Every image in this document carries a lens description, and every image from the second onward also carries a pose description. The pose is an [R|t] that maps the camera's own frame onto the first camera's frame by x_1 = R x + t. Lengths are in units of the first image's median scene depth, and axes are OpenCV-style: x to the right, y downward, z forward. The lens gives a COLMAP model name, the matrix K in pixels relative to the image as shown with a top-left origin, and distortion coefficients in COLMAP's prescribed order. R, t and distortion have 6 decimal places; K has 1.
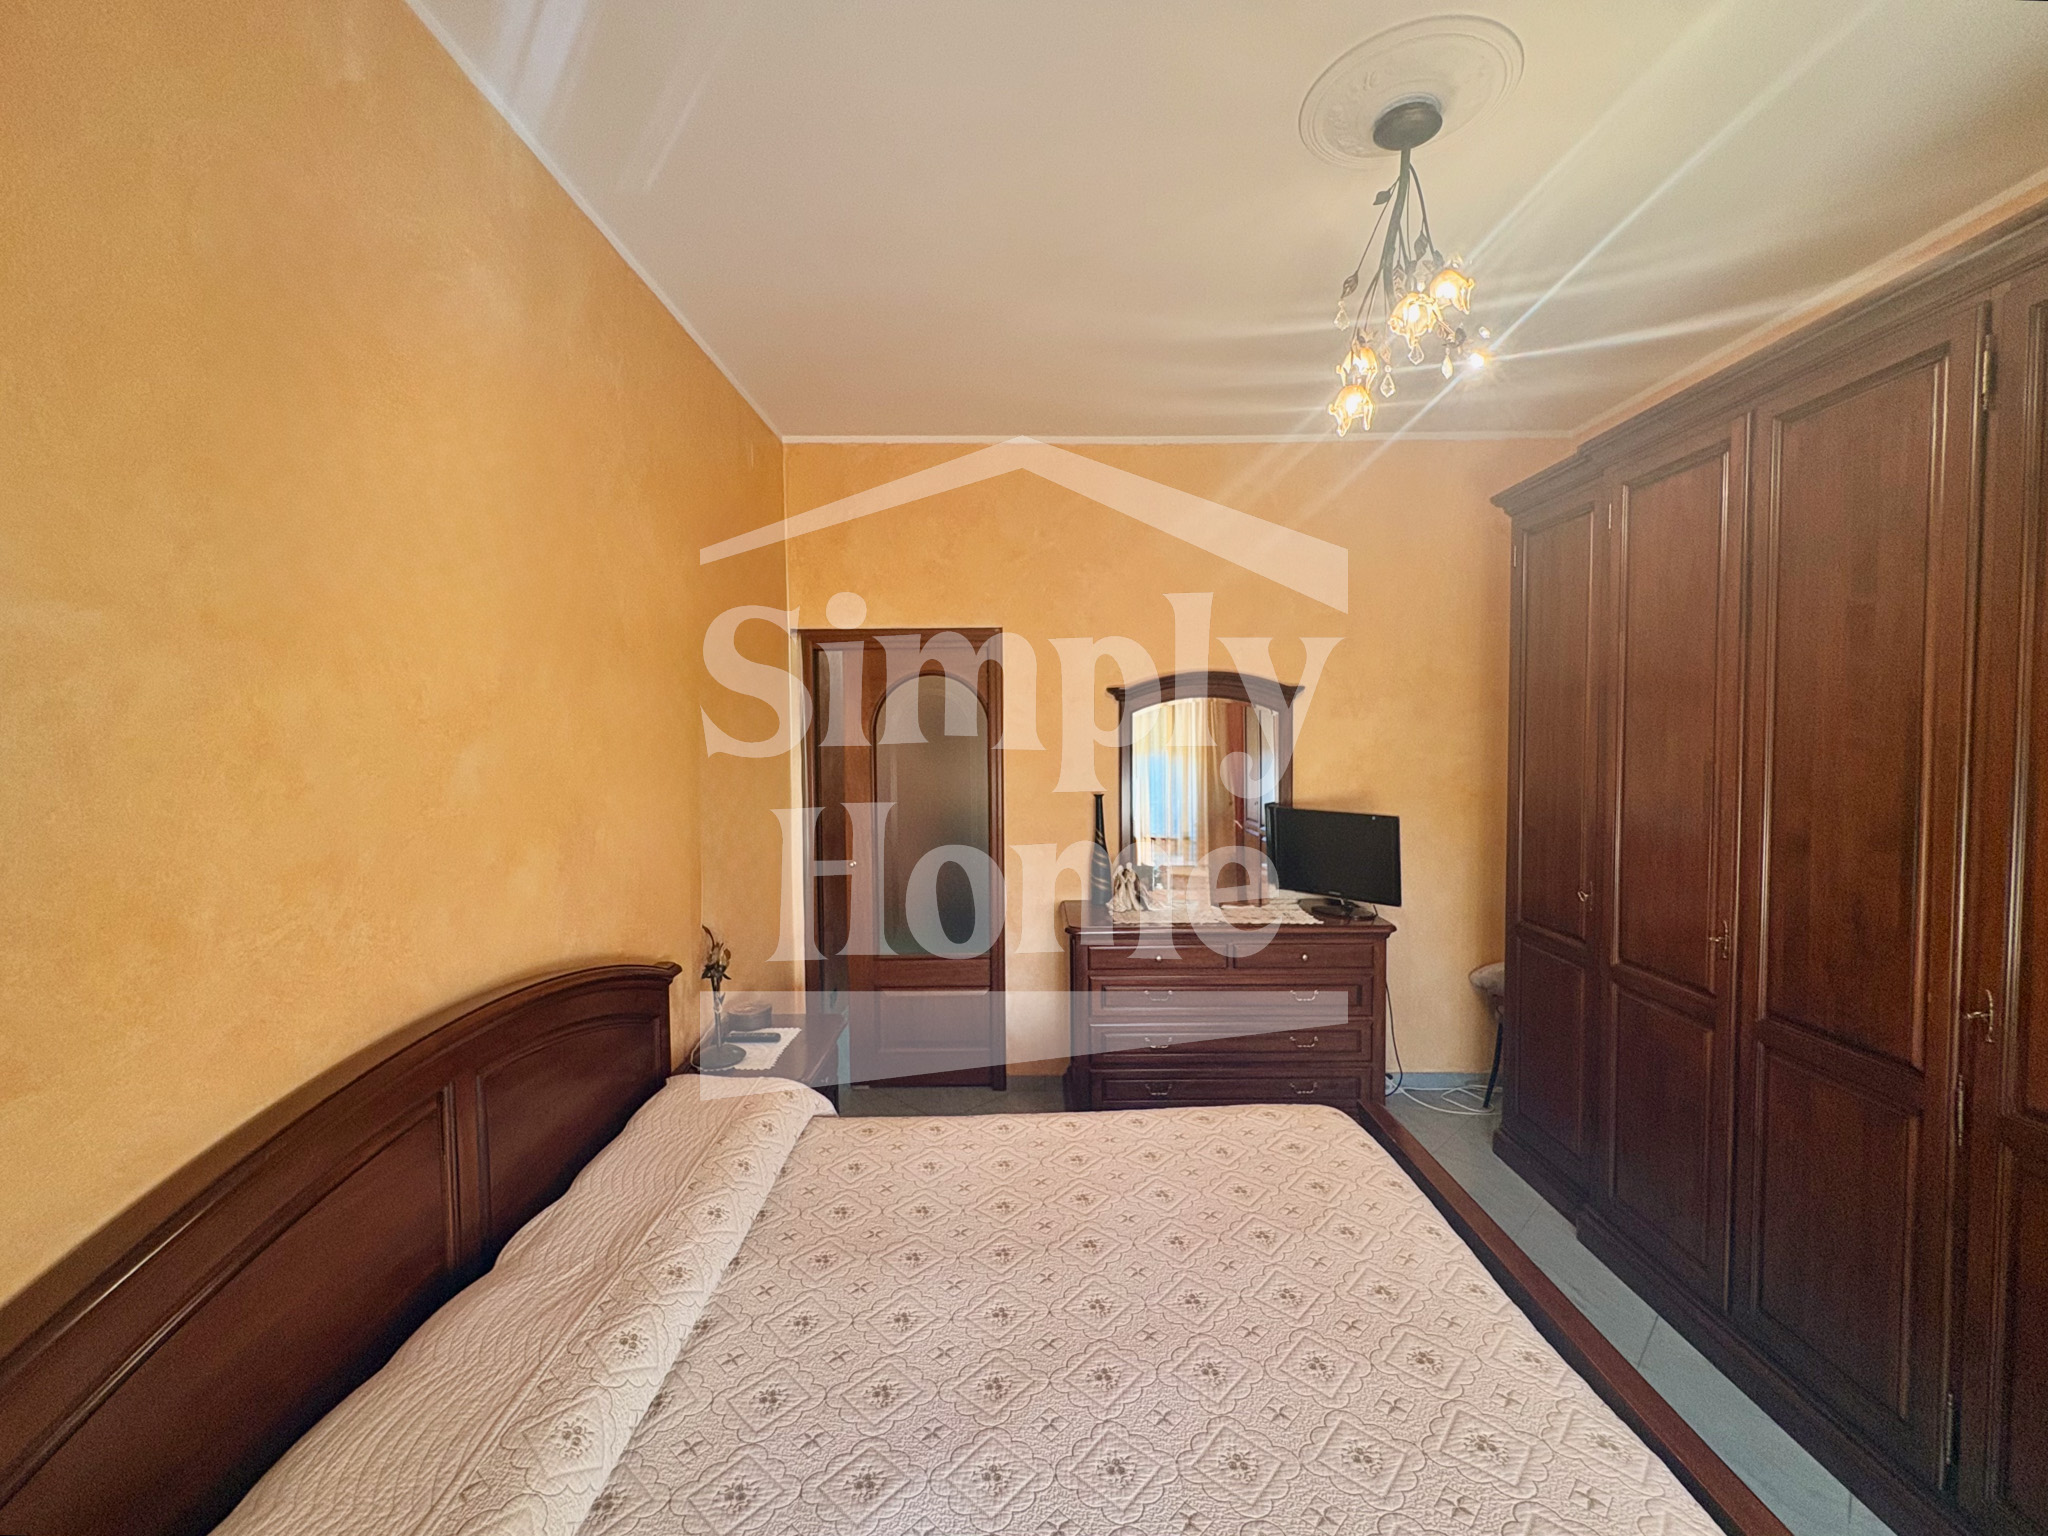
lens RADIAL K [[845.3, 0, 1025.1], [0, 845.3, 766.7], [0, 0, 1]] dist [-0.000952, 0.000227]
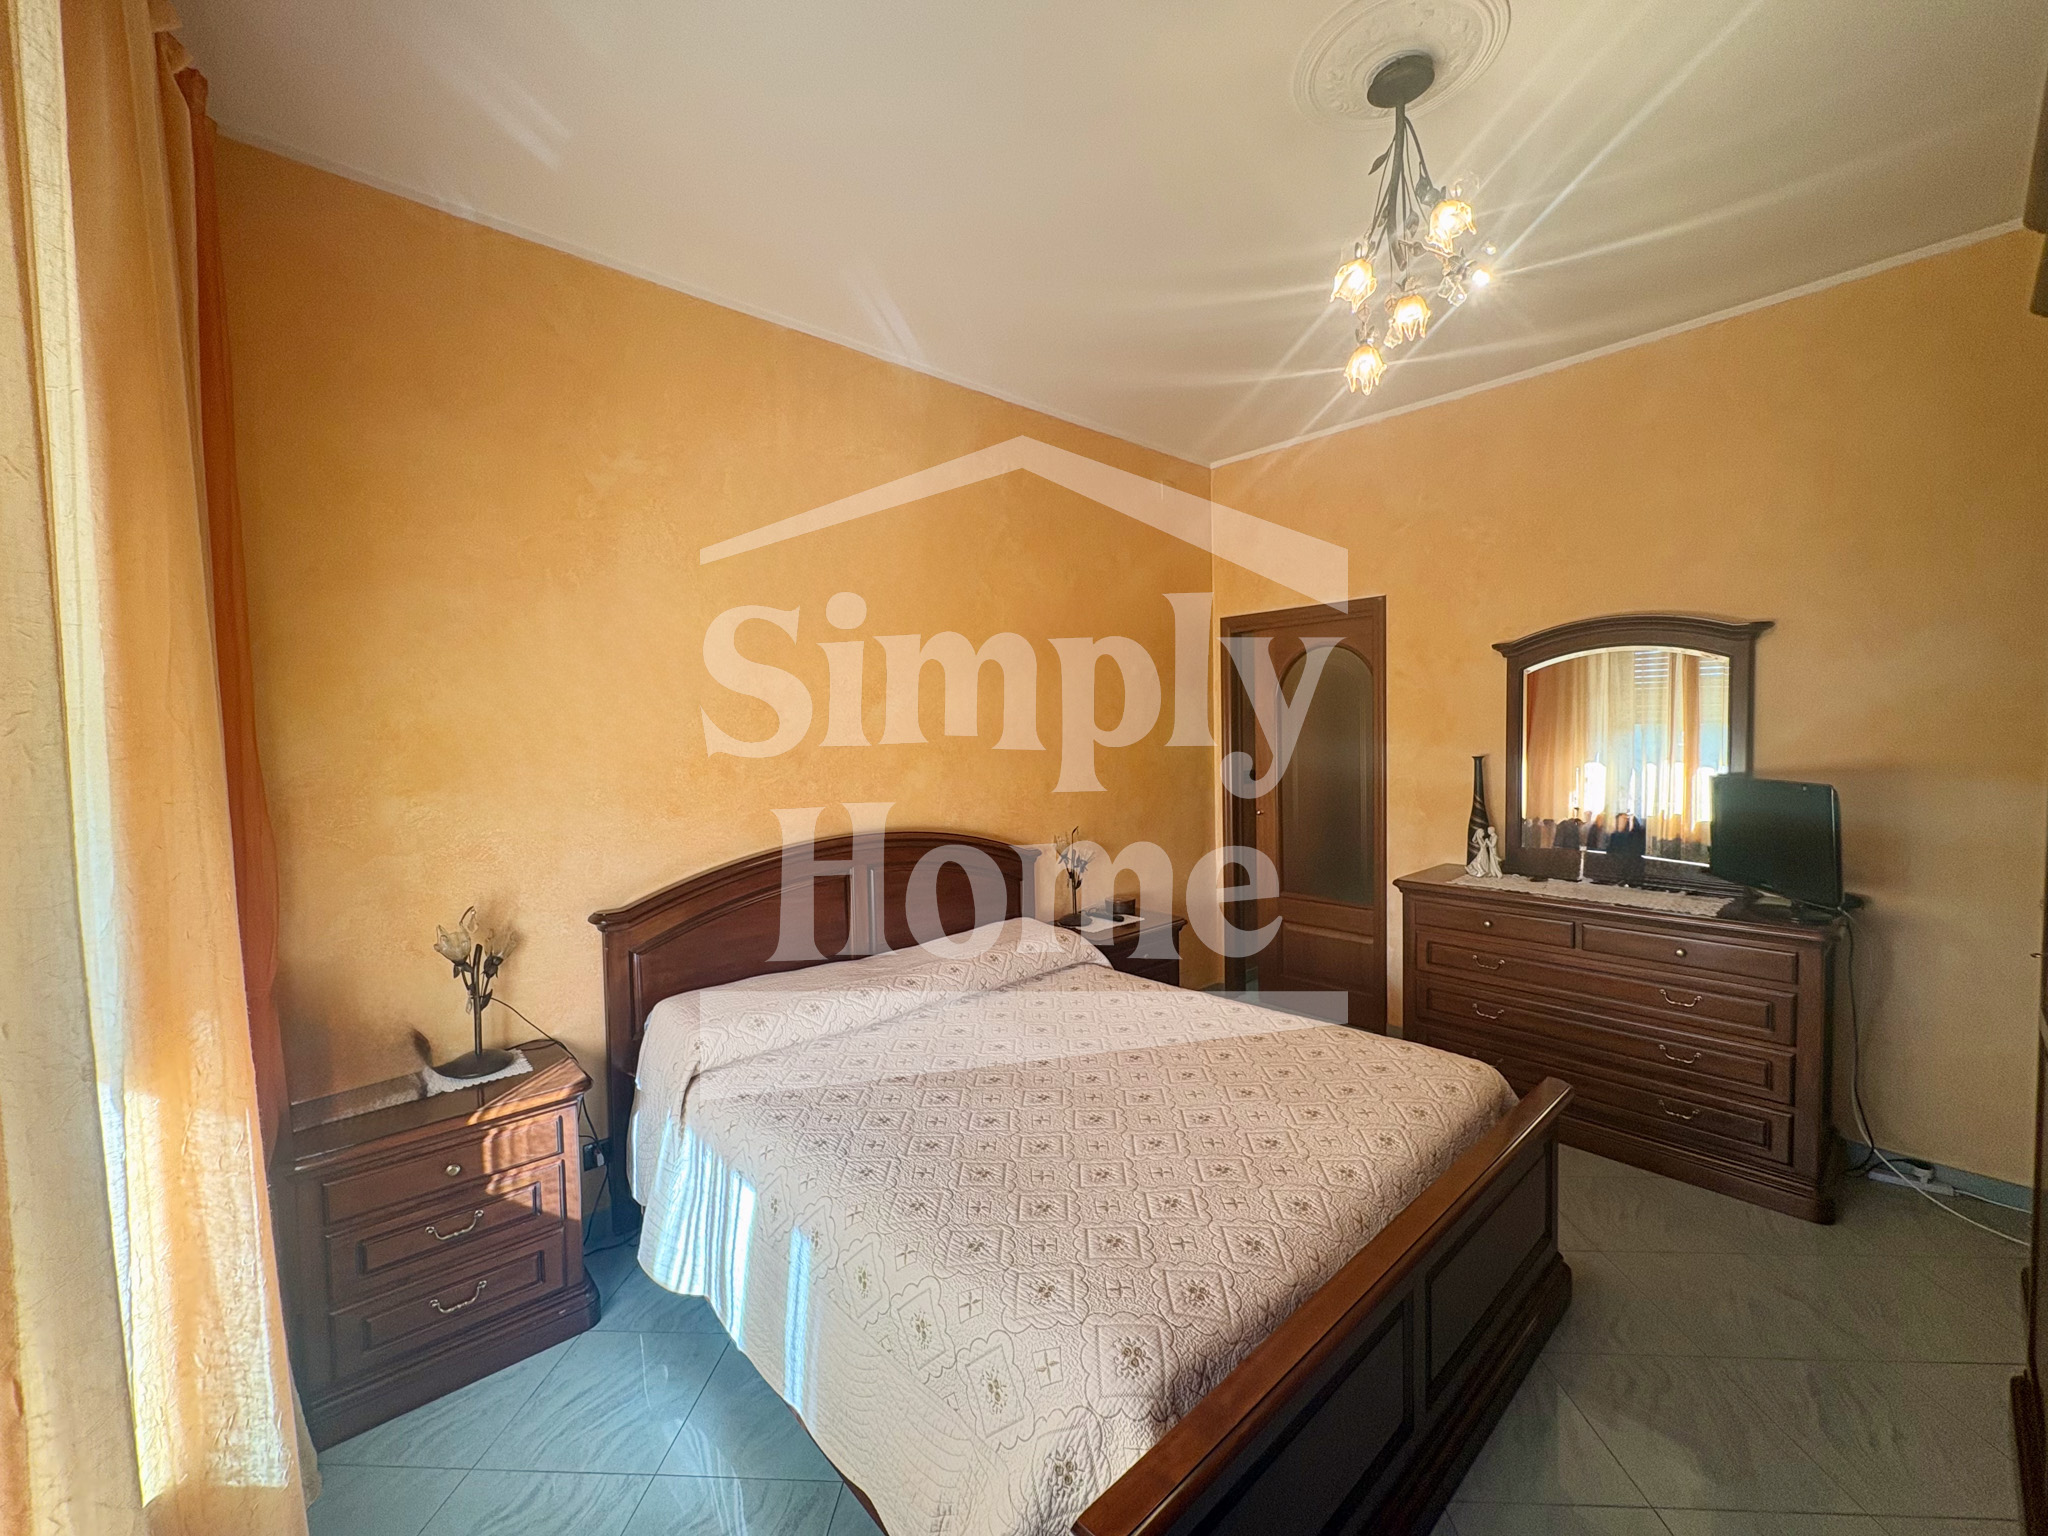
lens RADIAL K [[811.1, 0, 1026.4], [0, 811.1, 765.1], [0, 0, 1]] dist [-0.000244, -0.000437]
pose [[0.672909, 0.026229, -0.739260, 0.724323], [-0.014725, 0.999648, 0.022064, 0.051855], [0.739579, -0.003962, 0.673058, -0.009950]]
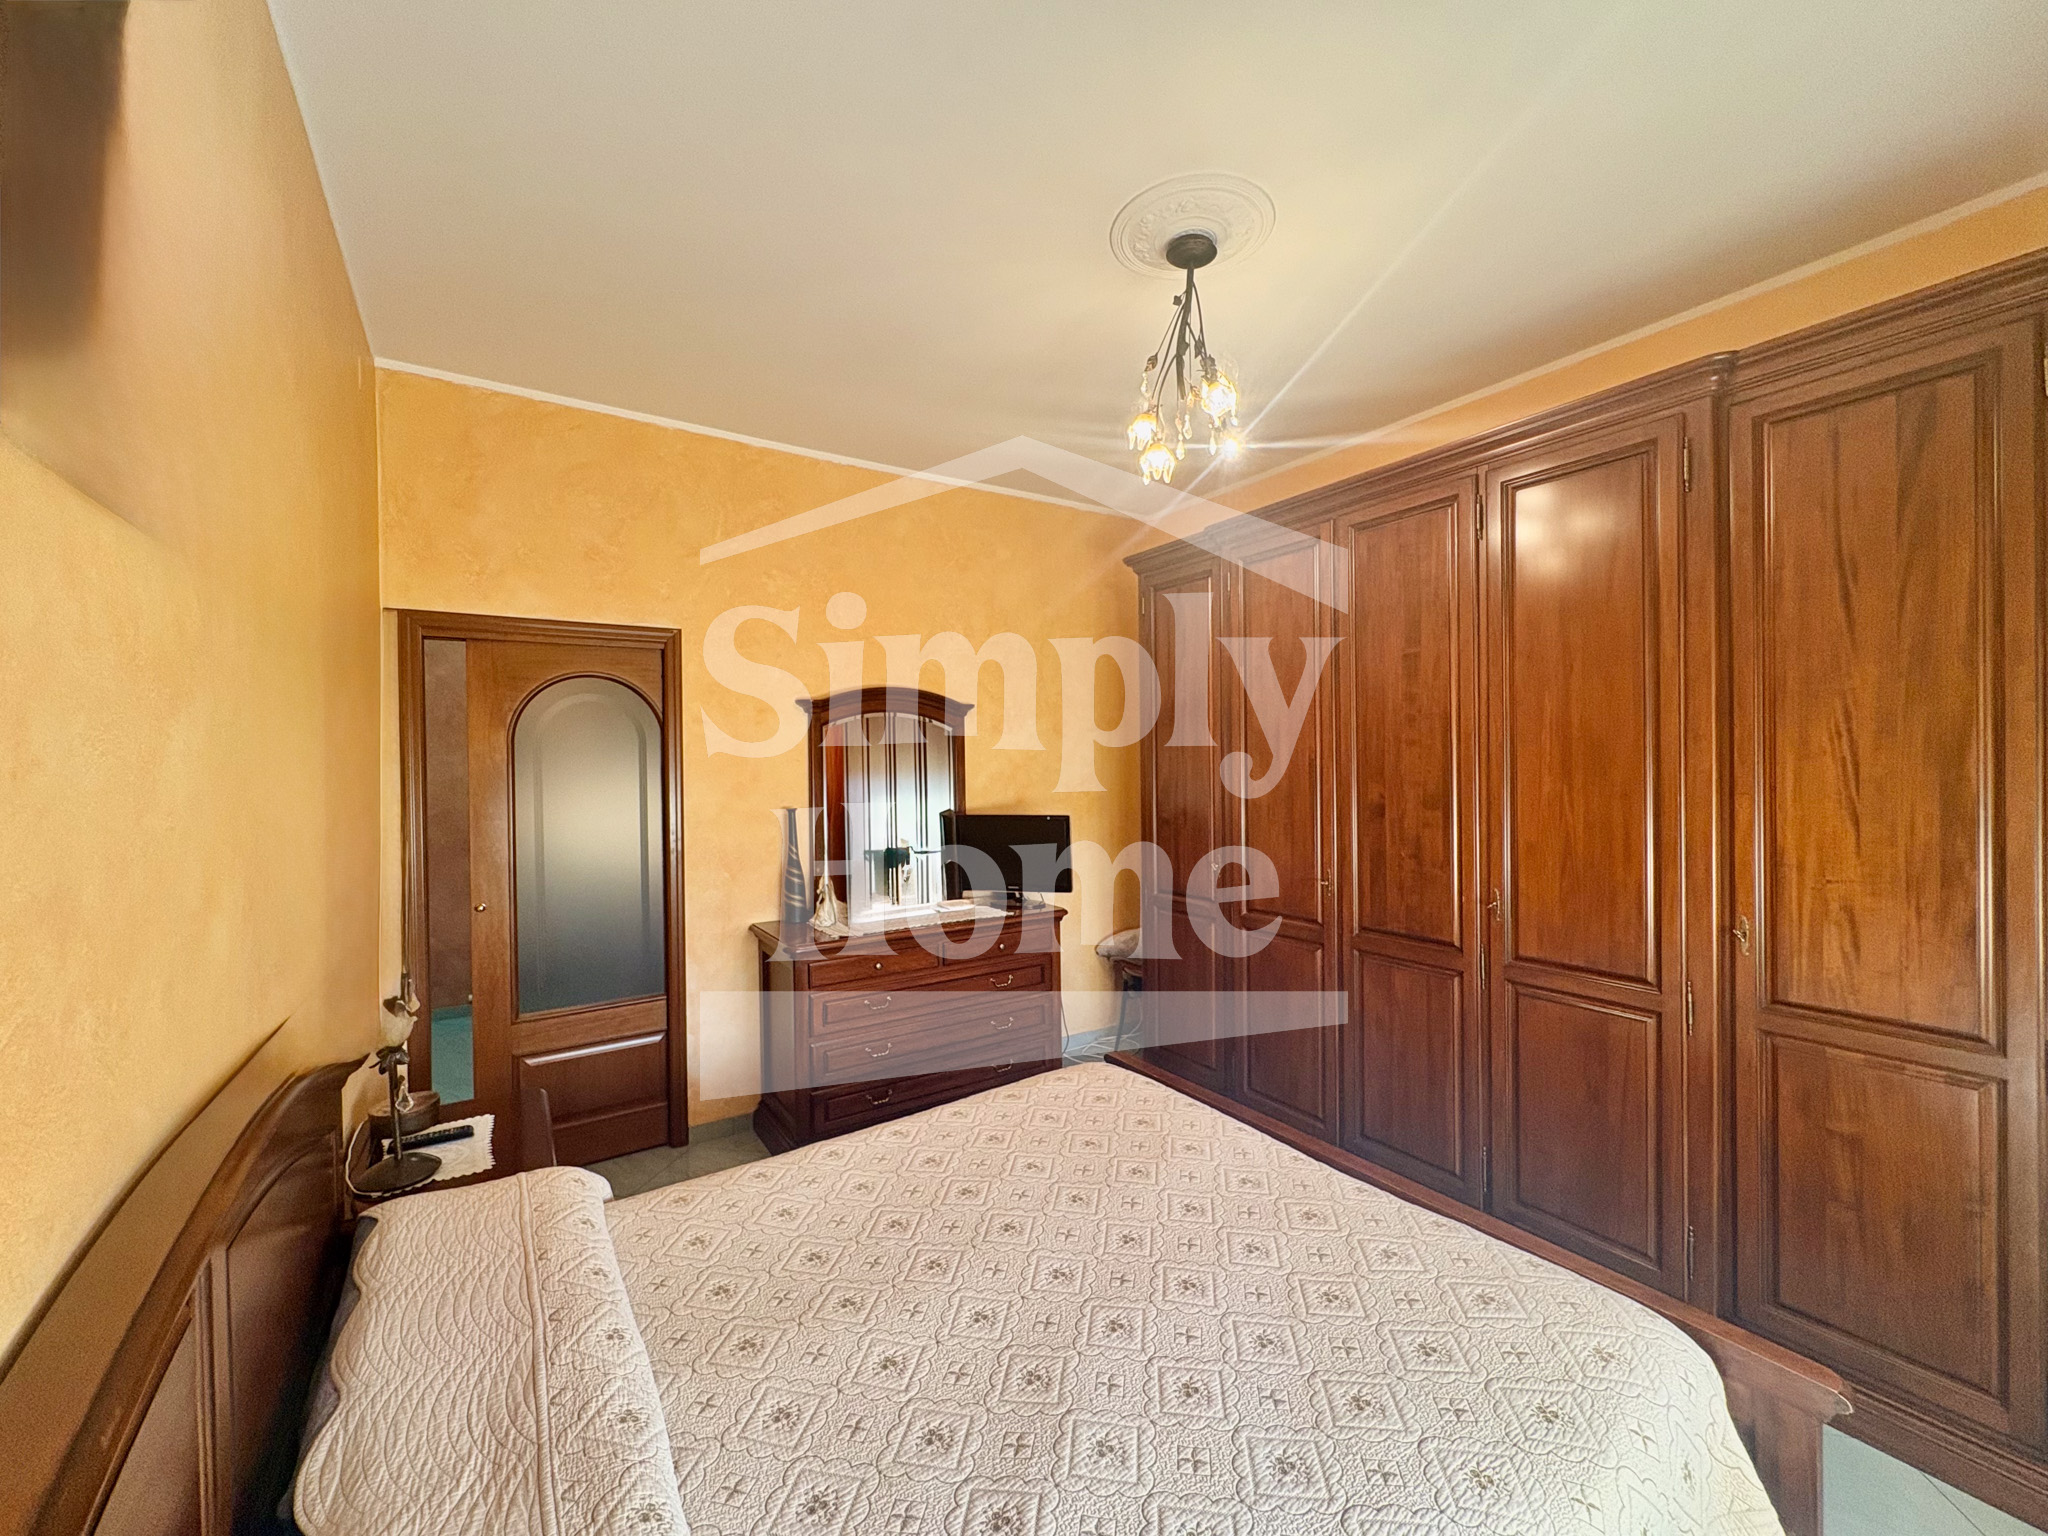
lens RADIAL K [[816.7, 0, 1024.5], [0, 816.7, 766.2], [0, 0, 1]] dist [-0.000043, -0.000234]
pose [[0.834763, -0.005954, 0.550578, -0.349158], [0.027587, 0.999138, -0.031022, 0.035185], [-0.549919, 0.041085, 0.834207, 0.119515]]
